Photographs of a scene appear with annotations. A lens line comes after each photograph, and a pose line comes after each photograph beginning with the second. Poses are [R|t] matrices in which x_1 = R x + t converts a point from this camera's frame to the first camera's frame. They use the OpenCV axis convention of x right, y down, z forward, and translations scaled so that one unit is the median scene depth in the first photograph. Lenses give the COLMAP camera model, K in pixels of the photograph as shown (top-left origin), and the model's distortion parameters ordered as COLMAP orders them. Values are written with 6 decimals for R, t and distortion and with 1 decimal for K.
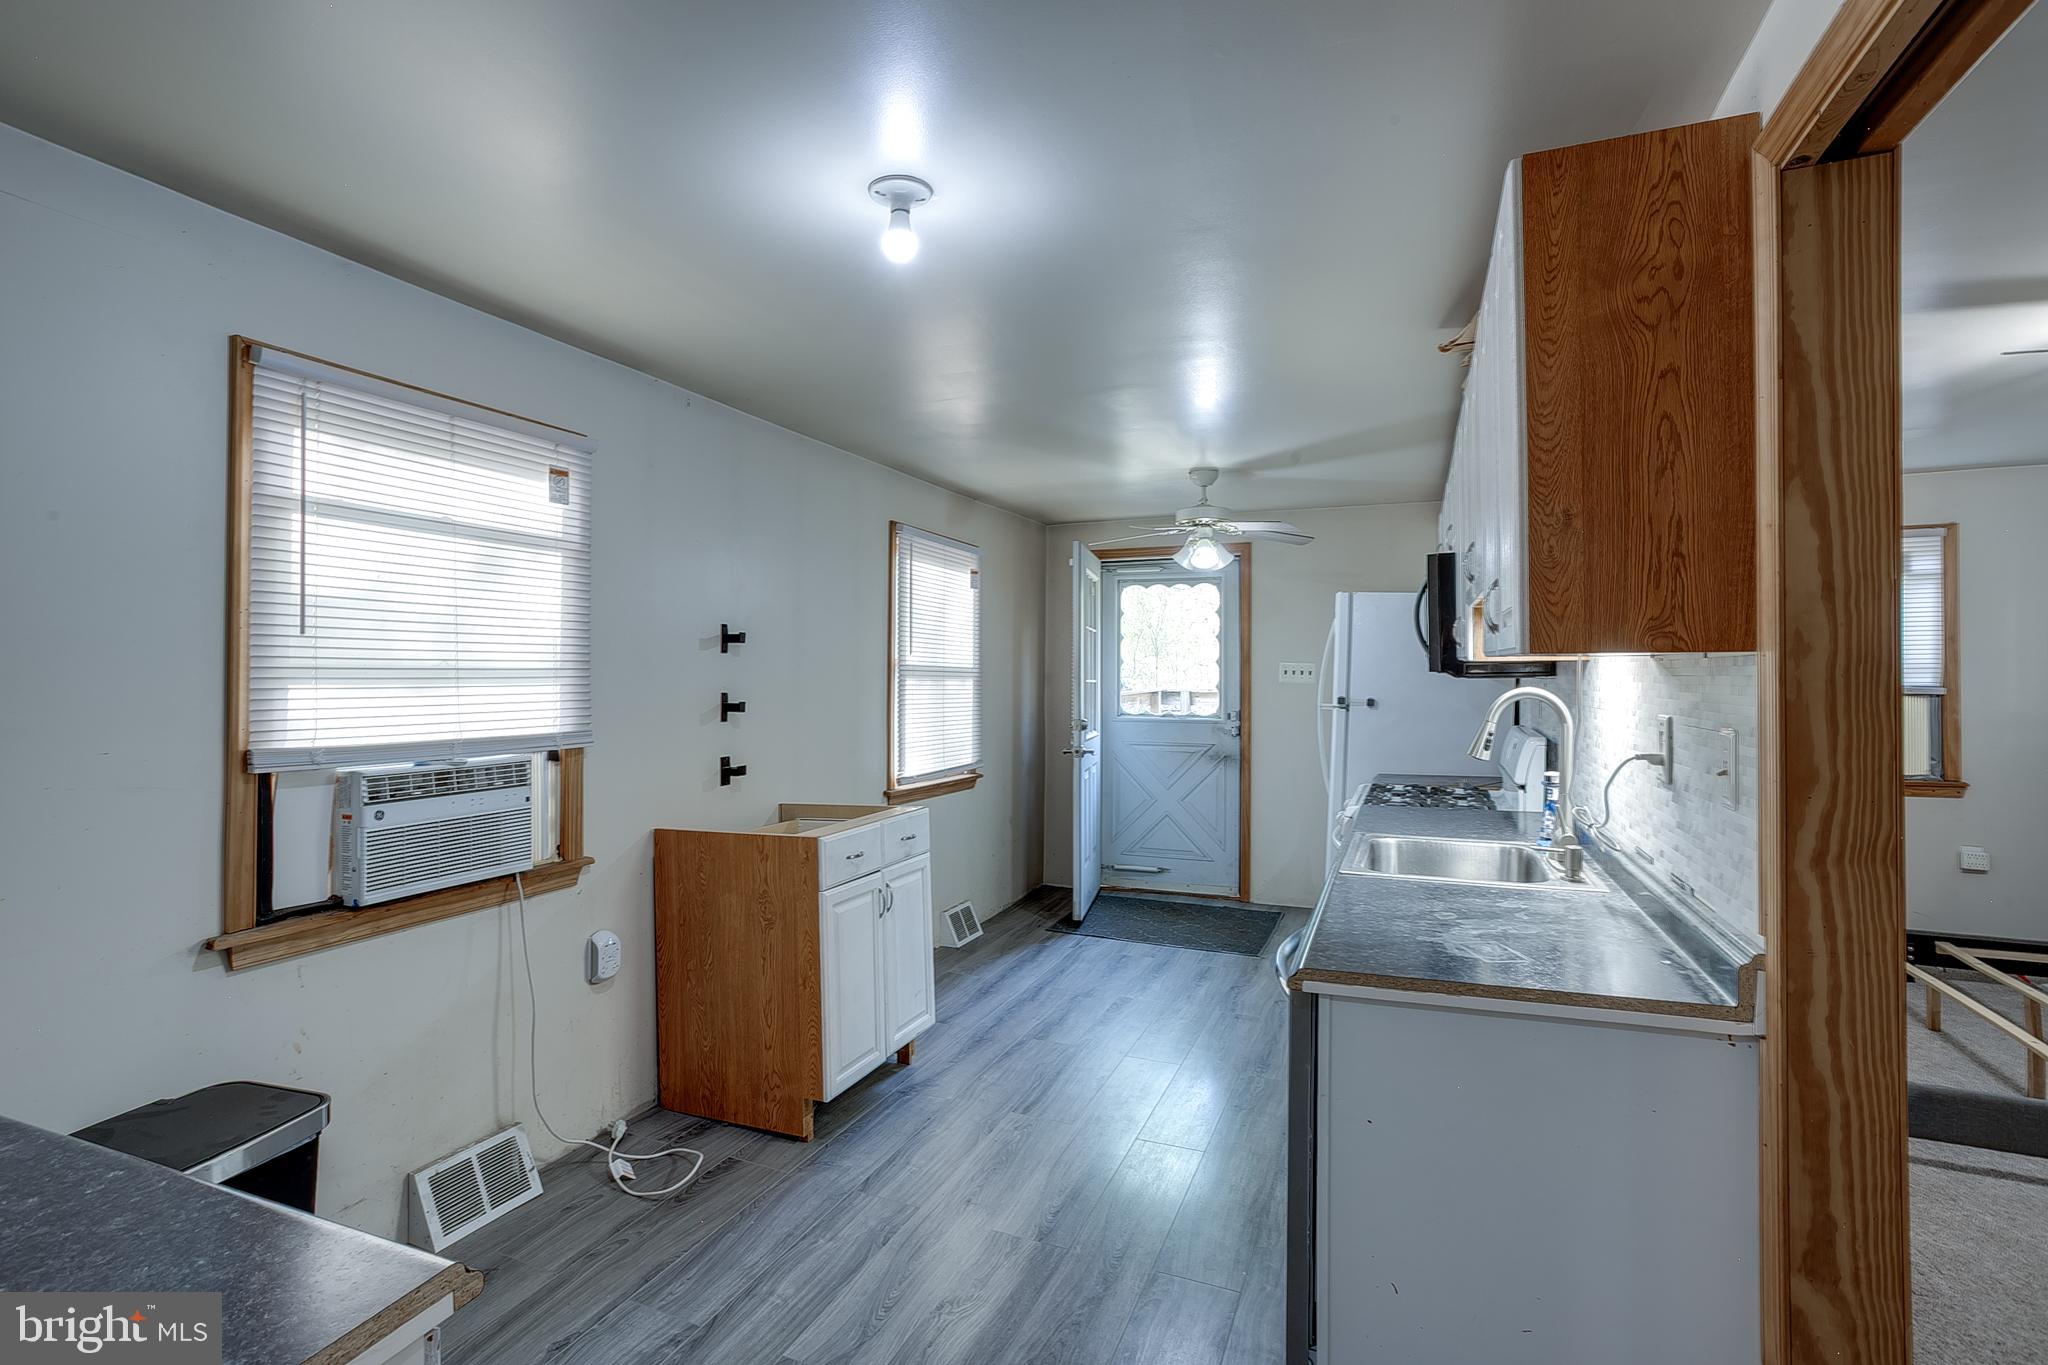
lens RADIAL K [[960.3, 0, 1012.6], [0, 960.3, 675.0], [0, 0, 1]] dist [-0.002173, 0.000311]
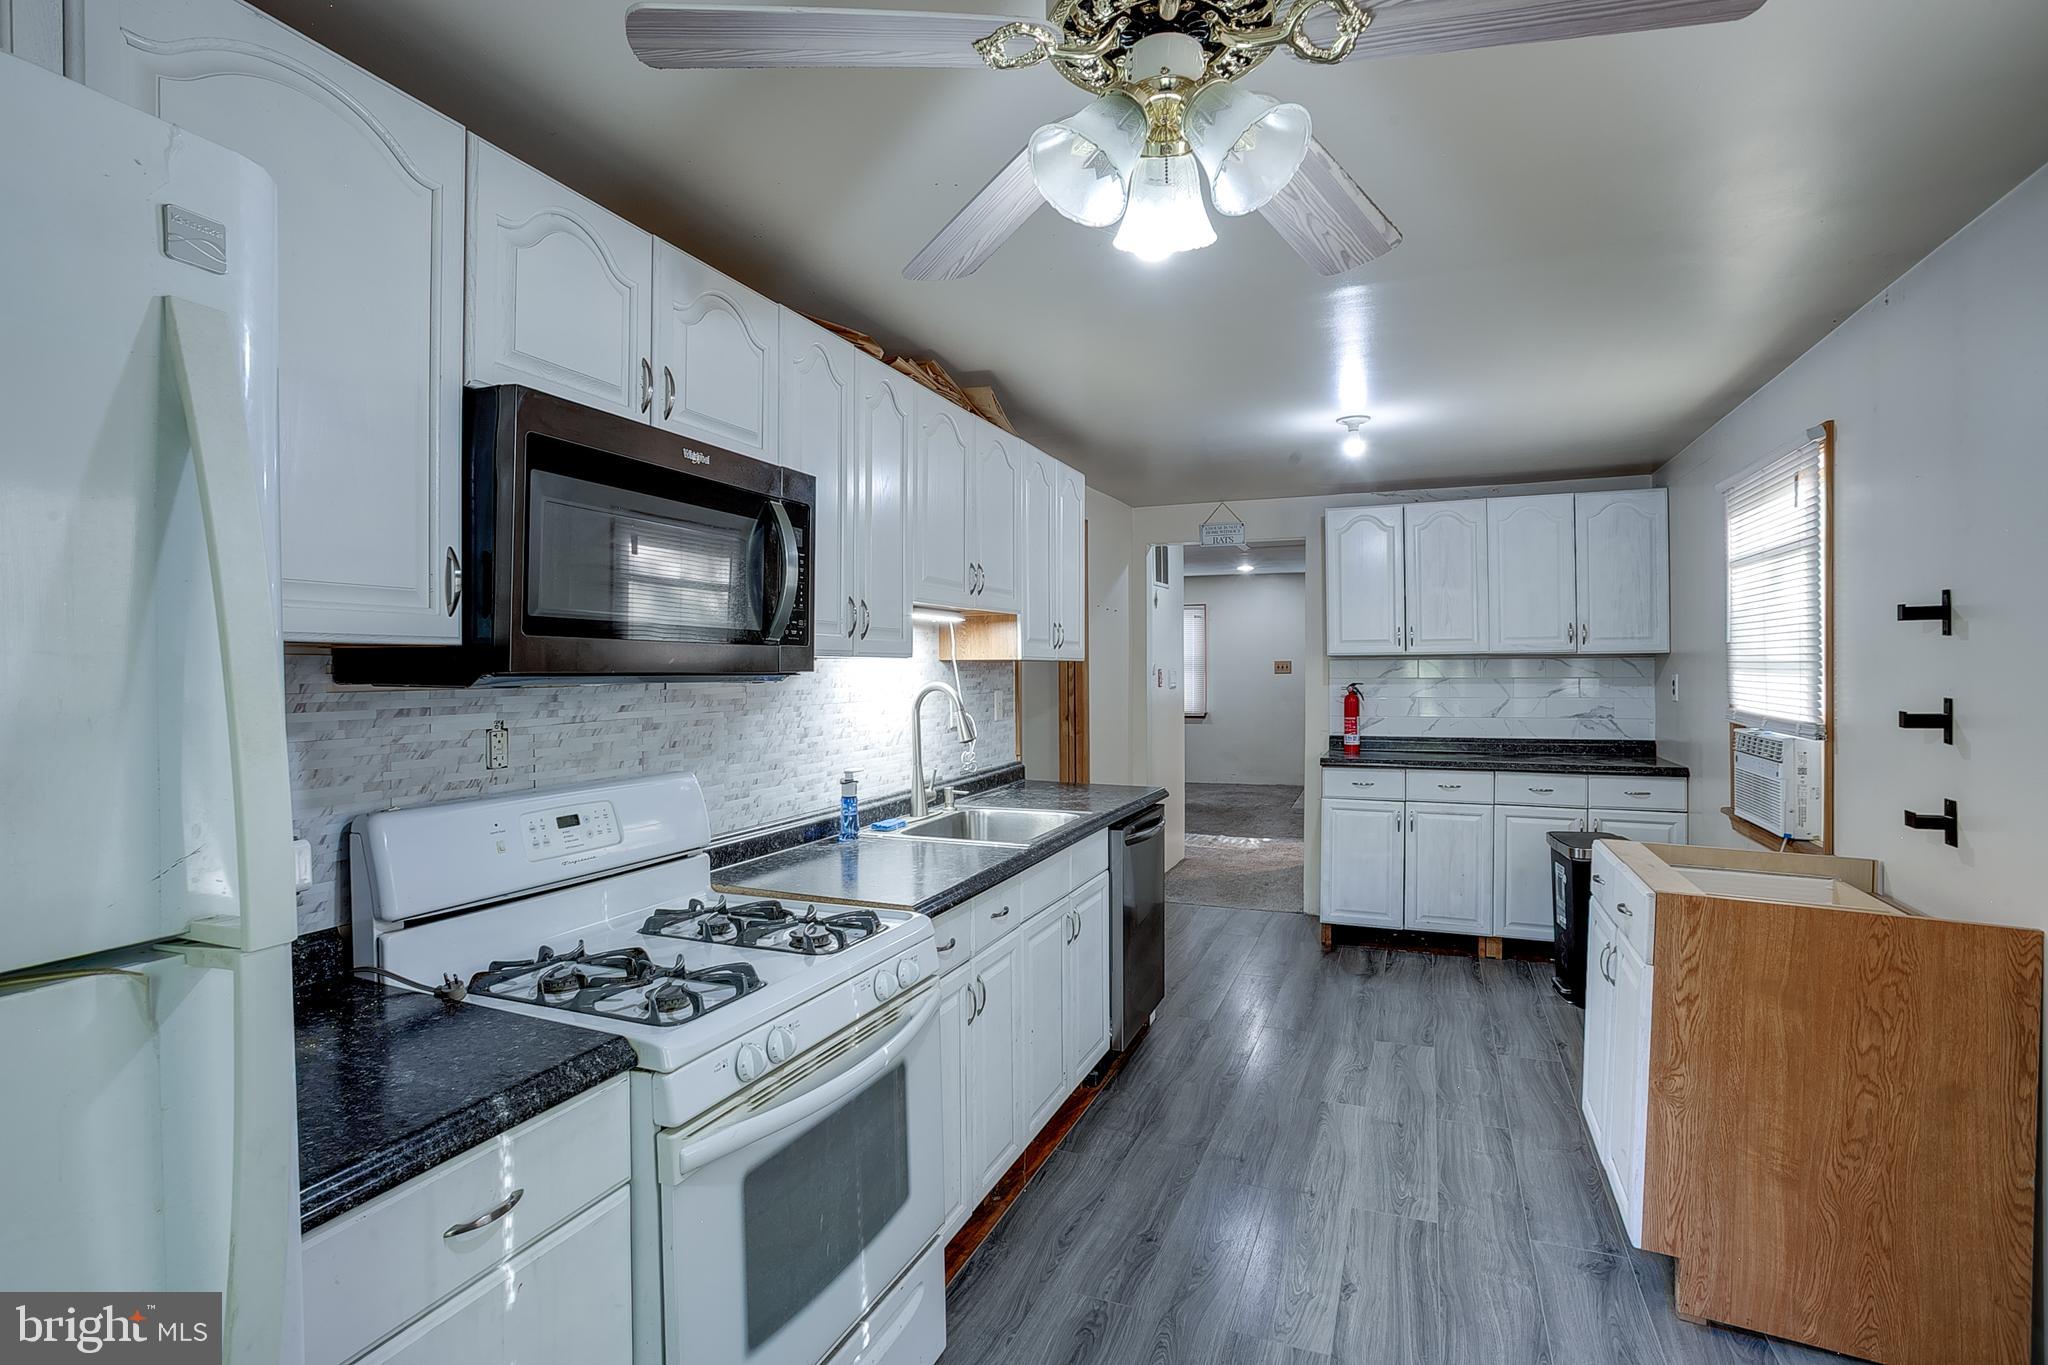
lens RADIAL K [[960.3, 0, 1035.1], [0, 960.3, 675.2], [0, 0, 1]] dist [-0.002173, 0.000311]
pose [[-0.999977, 0.006388, -0.002085, 0.398285], [0.006401, 0.999958, -0.006607, 0.010902], [0.002043, -0.006620, -0.999976, 2.184282]]
